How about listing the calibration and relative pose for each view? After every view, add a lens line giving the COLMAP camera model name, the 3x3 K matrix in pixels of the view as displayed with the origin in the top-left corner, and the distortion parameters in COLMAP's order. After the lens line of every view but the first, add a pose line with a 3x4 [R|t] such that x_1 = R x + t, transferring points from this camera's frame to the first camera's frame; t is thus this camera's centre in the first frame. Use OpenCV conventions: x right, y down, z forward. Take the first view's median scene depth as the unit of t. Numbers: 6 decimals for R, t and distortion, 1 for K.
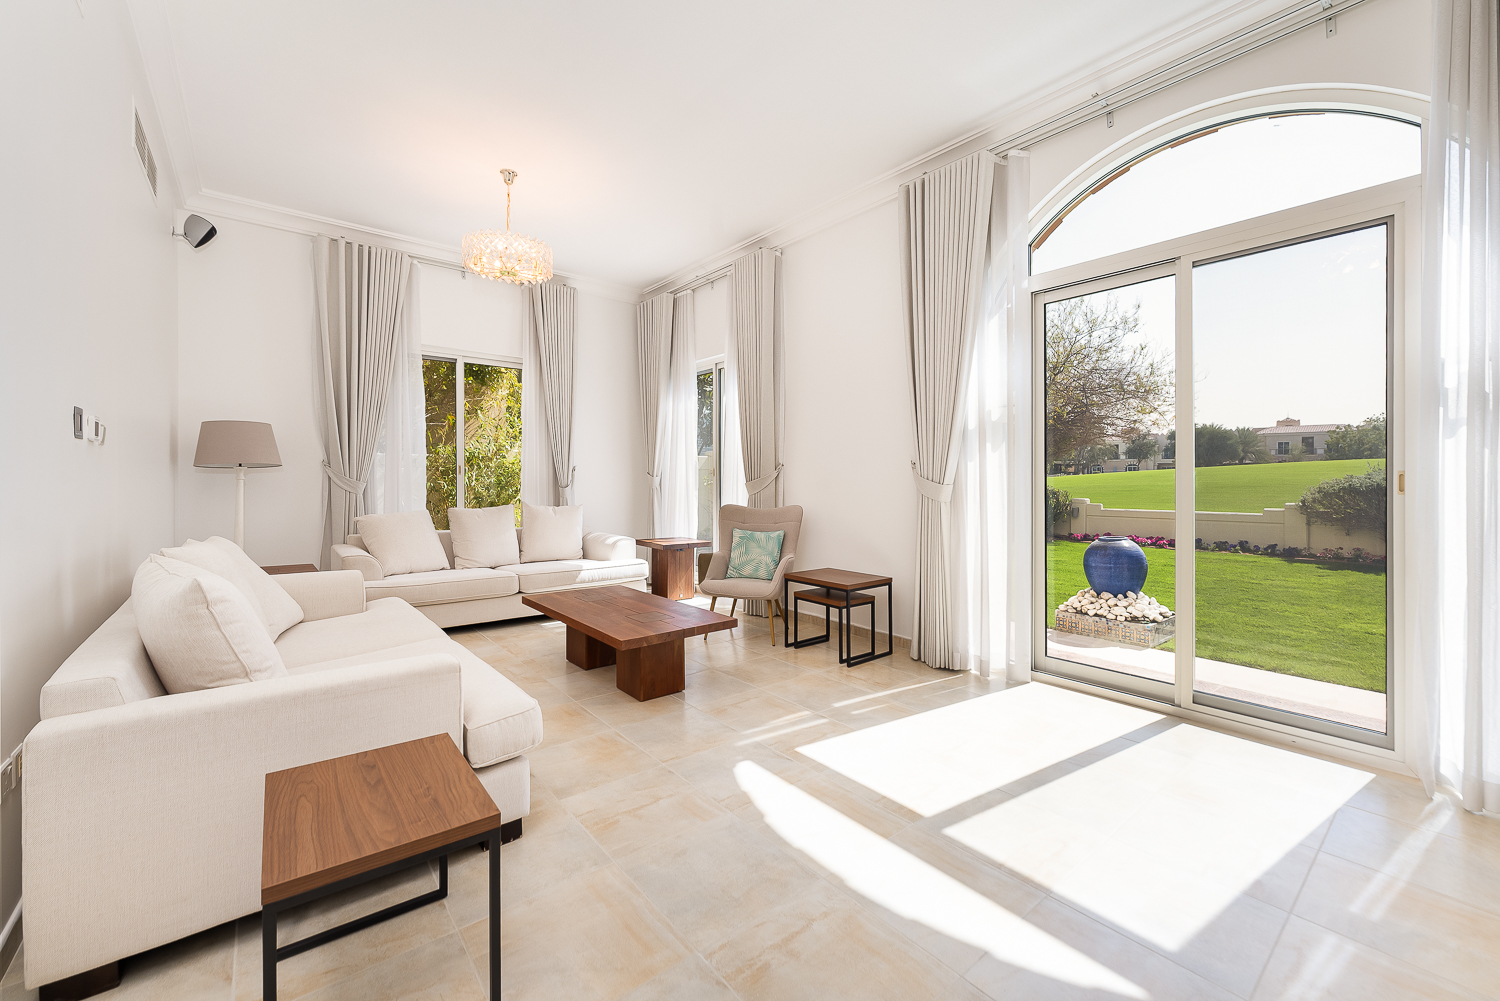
lens RADIAL K [[593.3, 0, 742.6], [0, 593.3, 474.8], [0, 0, 1]] dist [-0.000095, -0.000151]
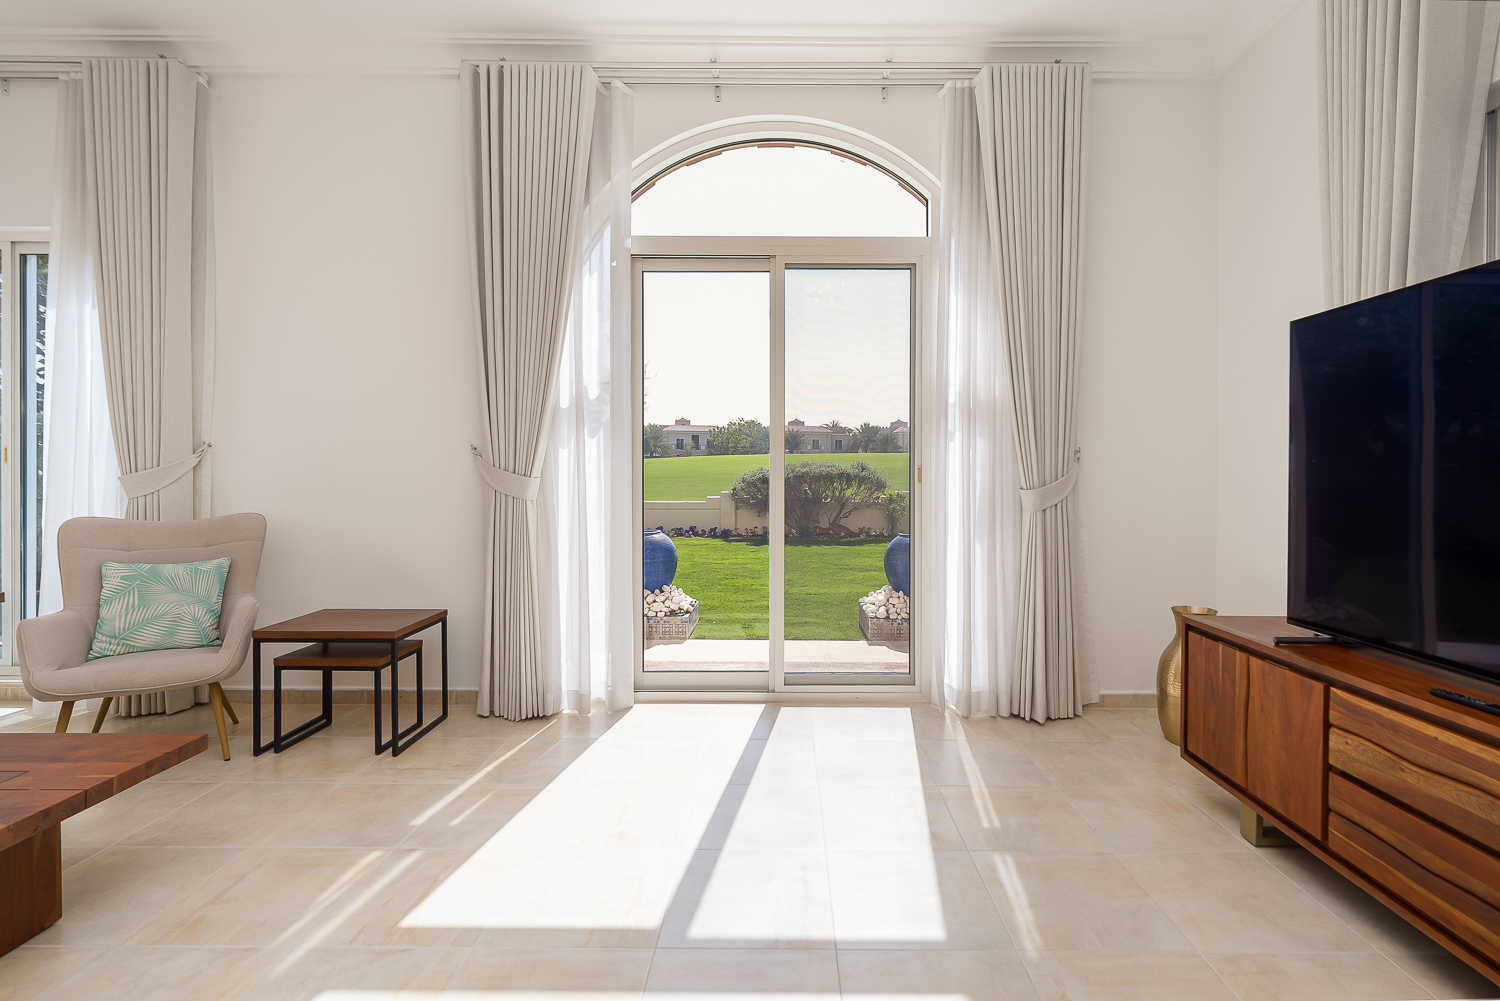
lens RADIAL K [[684.1, 0, 781.5], [0, 684.1, 465.6], [0, 0, 1]] dist [0.000006, -0.000231]
pose [[0.628412, 0.008093, 0.777839, -0.134105], [-0.008834, 0.999956, -0.003267, 0.001554], [-0.777831, -0.004818, 0.628456, 0.181186]]
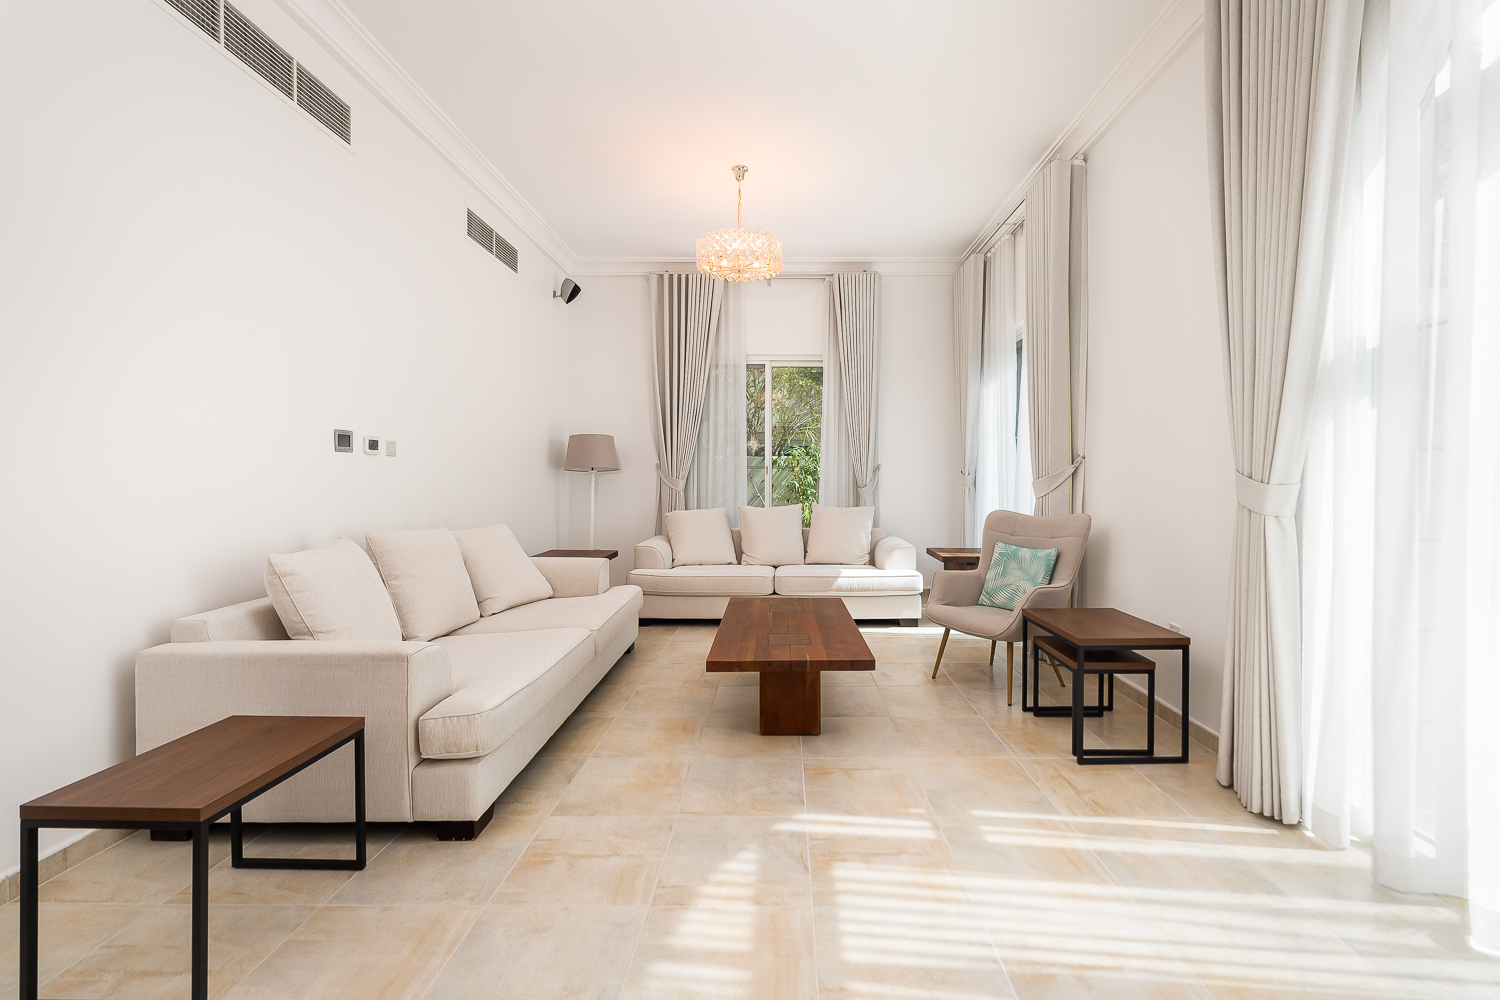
lens RADIAL K [[612.1, 0, 780.4], [0, 612.1, 483.9], [0, 0, 1]] dist [0.000216, -0.000043]
pose [[0.780209, -0.000792, -0.625518, 0.319374], [0.010521, 0.999874, 0.011857, 0.004804], [0.625430, -0.015832, 0.780119, 0.256027]]
